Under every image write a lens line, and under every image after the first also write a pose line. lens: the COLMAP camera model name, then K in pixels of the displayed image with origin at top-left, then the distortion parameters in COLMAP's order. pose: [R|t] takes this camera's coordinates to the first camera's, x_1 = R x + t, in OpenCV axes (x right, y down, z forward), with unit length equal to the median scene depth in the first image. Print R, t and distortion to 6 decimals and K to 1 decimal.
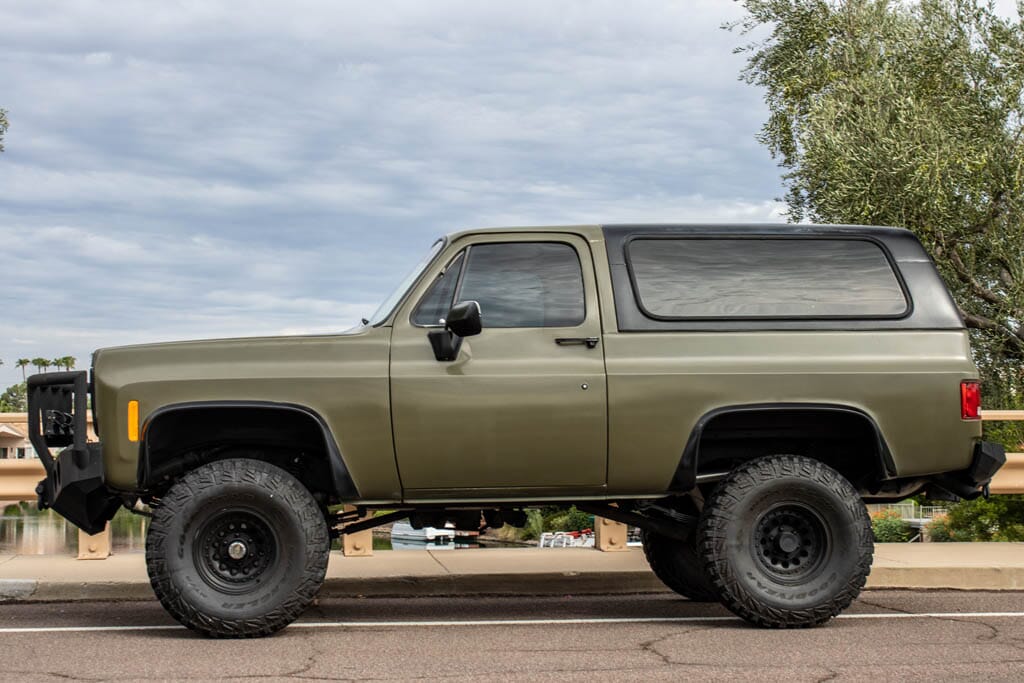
lens RADIAL K [[1857.1, 0, 511.0], [0, 1857.1, 325.3], [0, 0, 1]] dist [-0.058305, 0.258758]
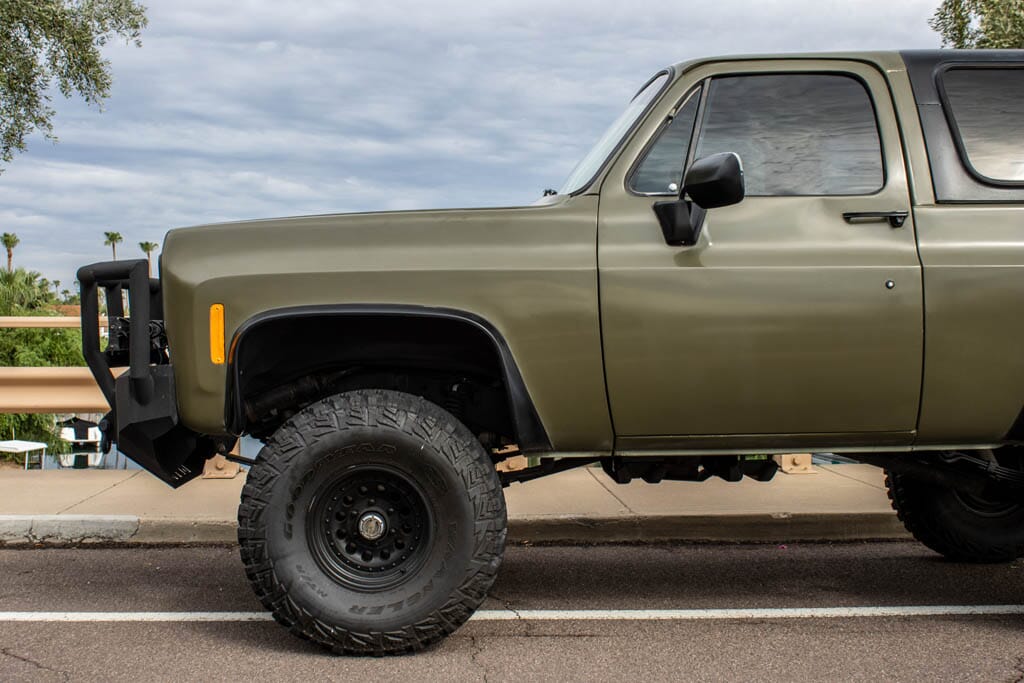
lens RADIAL K [[1319.4, 0, 512.0], [0, 1319.4, 341.5], [0, 0, 1]] dist [-0.088953, 0.013132]
pose [[0.998834, 0.003397, -0.048153, -0.072736], [-0.000029, 0.997564, 0.069758, 0.020604], [0.048273, -0.069675, 0.996401, 0.521910]]
